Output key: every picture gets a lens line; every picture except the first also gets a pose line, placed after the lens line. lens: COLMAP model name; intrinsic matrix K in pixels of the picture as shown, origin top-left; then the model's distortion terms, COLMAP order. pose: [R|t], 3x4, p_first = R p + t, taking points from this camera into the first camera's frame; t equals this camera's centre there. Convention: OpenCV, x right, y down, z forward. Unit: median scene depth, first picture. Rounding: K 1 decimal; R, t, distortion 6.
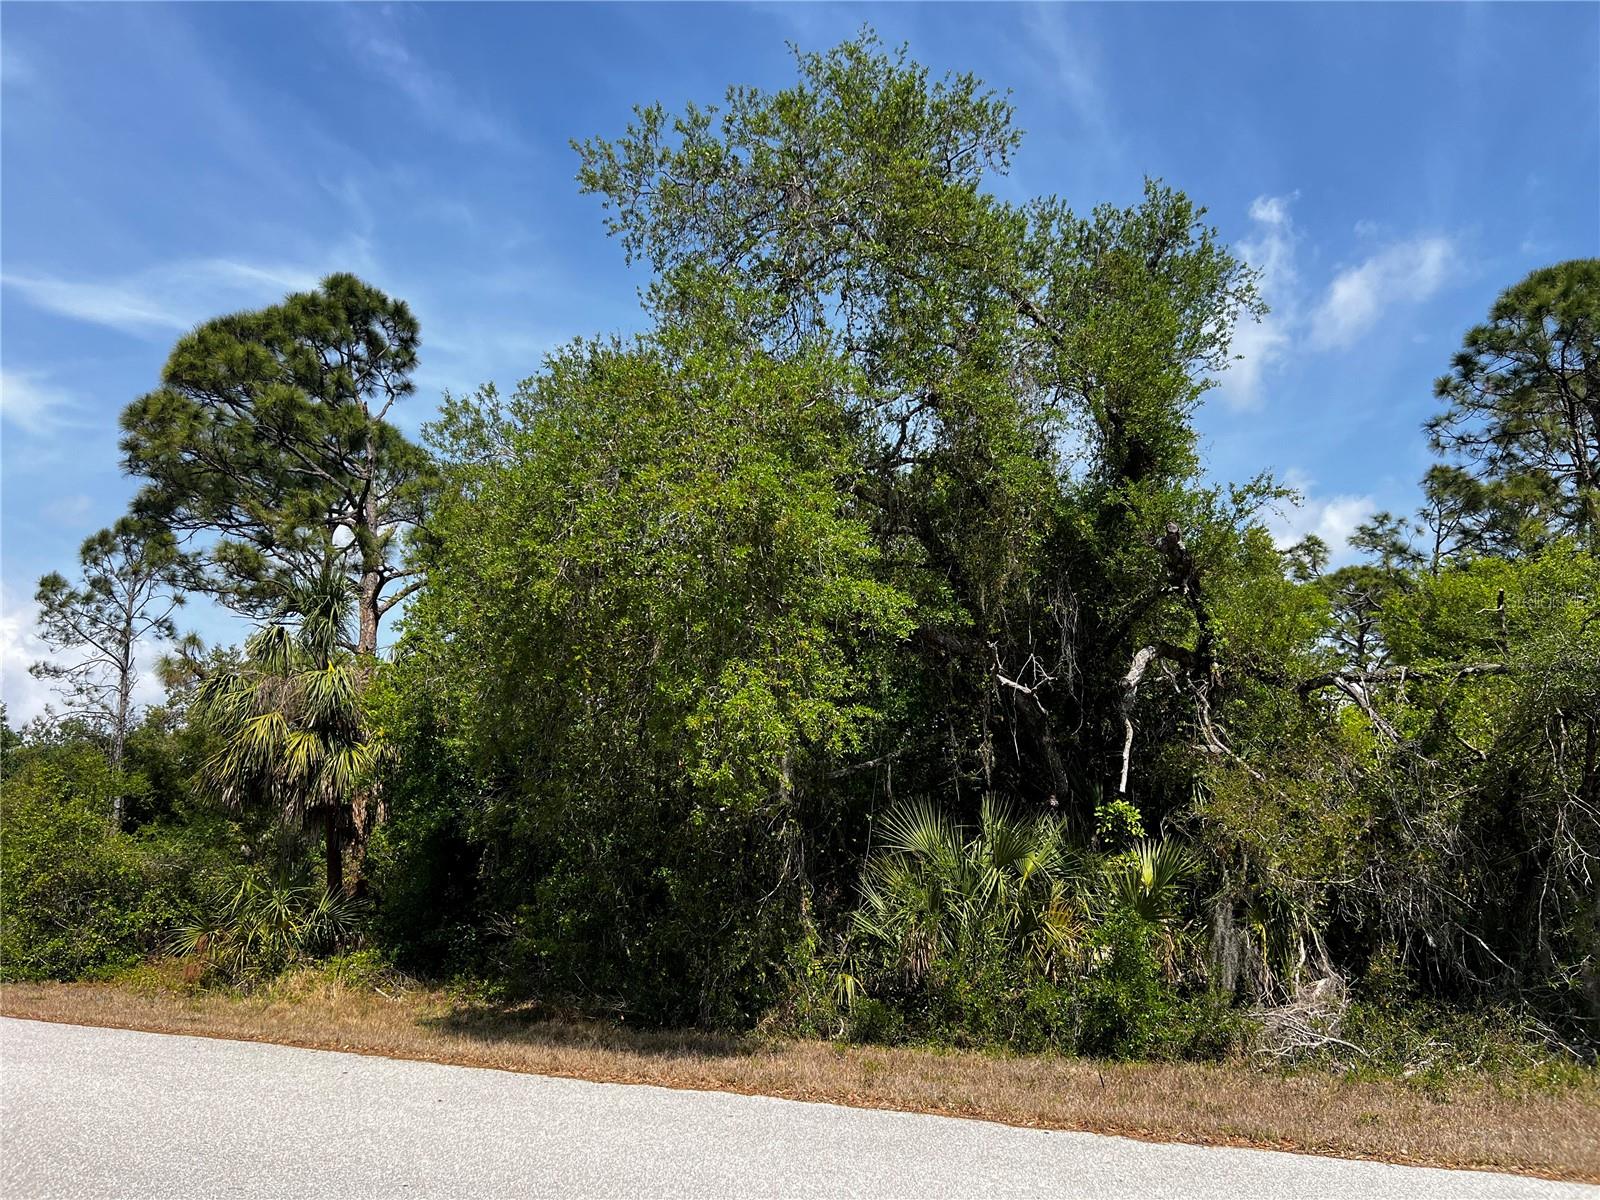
lens RADIAL K [[1208.2, 0, 796.7], [0, 1208.2, 599.0], [0, 0, 1]] dist [0.026871, -0.011354]
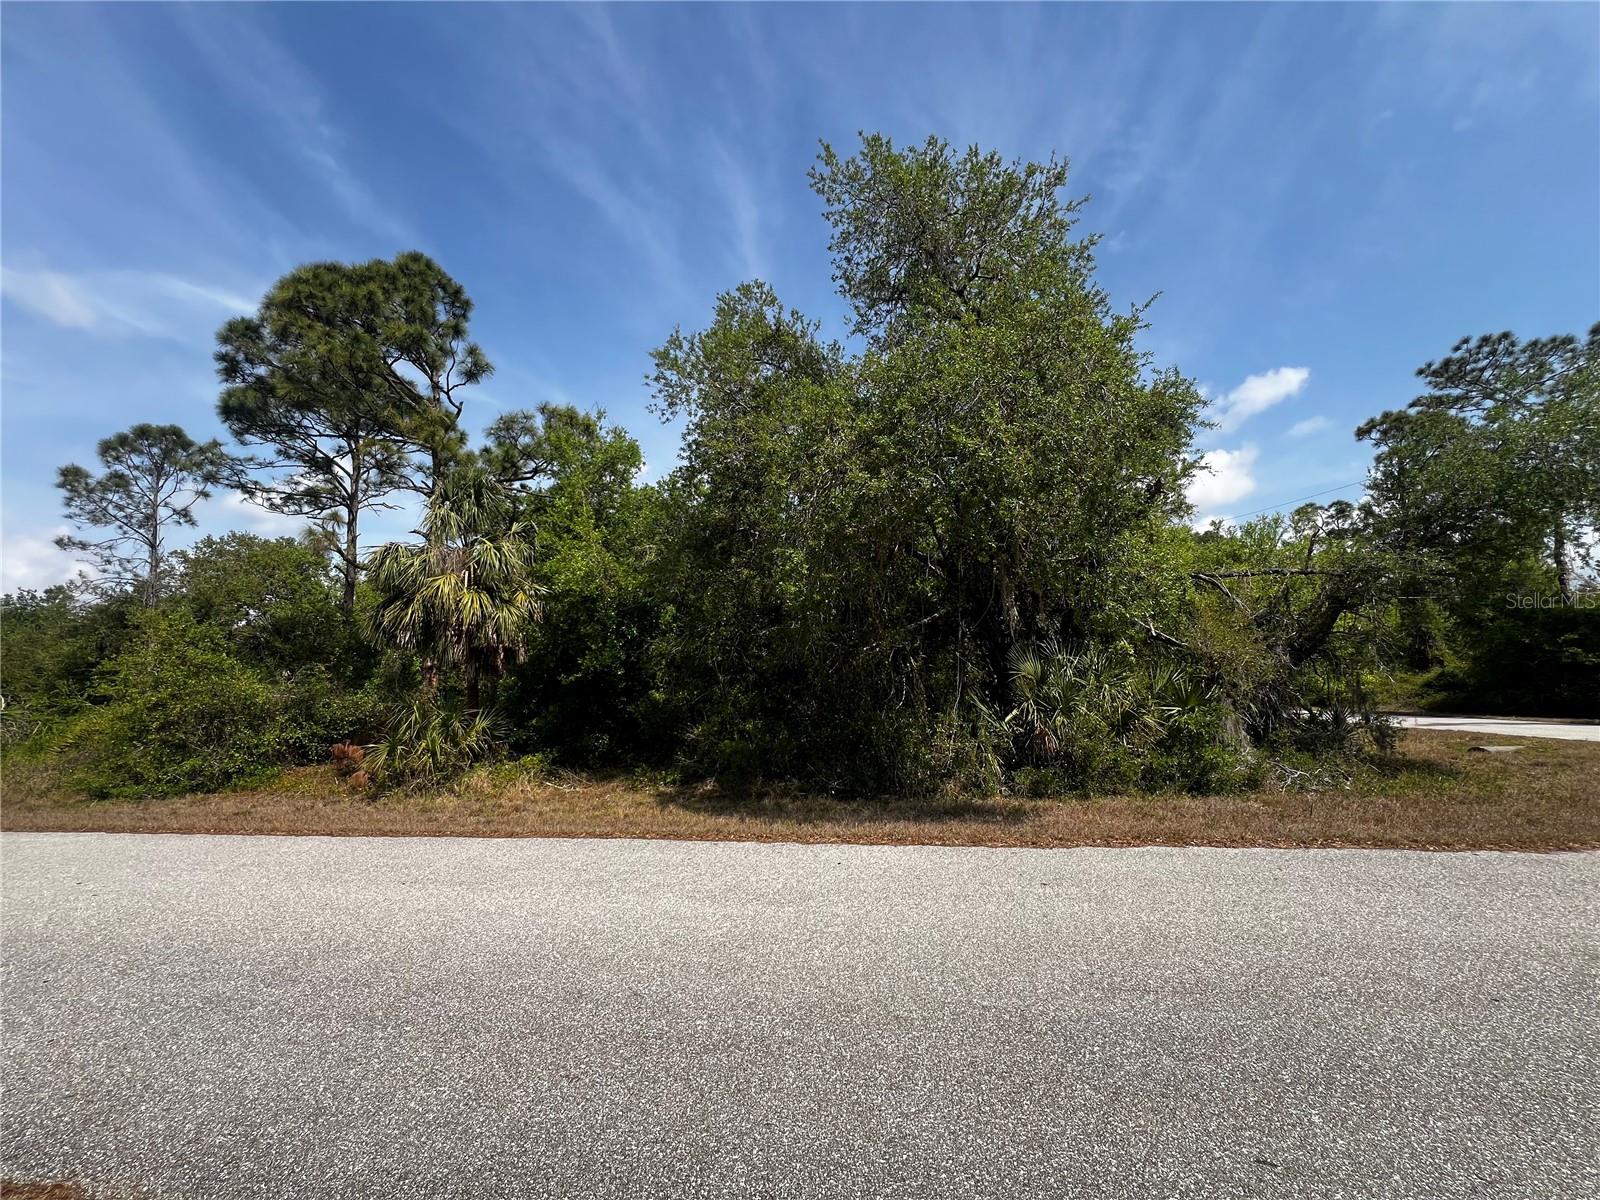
lens RADIAL K [[633.9, 0, 800.0], [0, 633.9, 600.0], [0, 0, 1]] dist [-0.000207, 0.000214]
pose [[0.926291, 0.029197, 0.375675, -0.426895], [-0.060336, 0.995622, 0.071391, 0.062178], [-0.371946, -0.088796, 0.923998, 0.314684]]
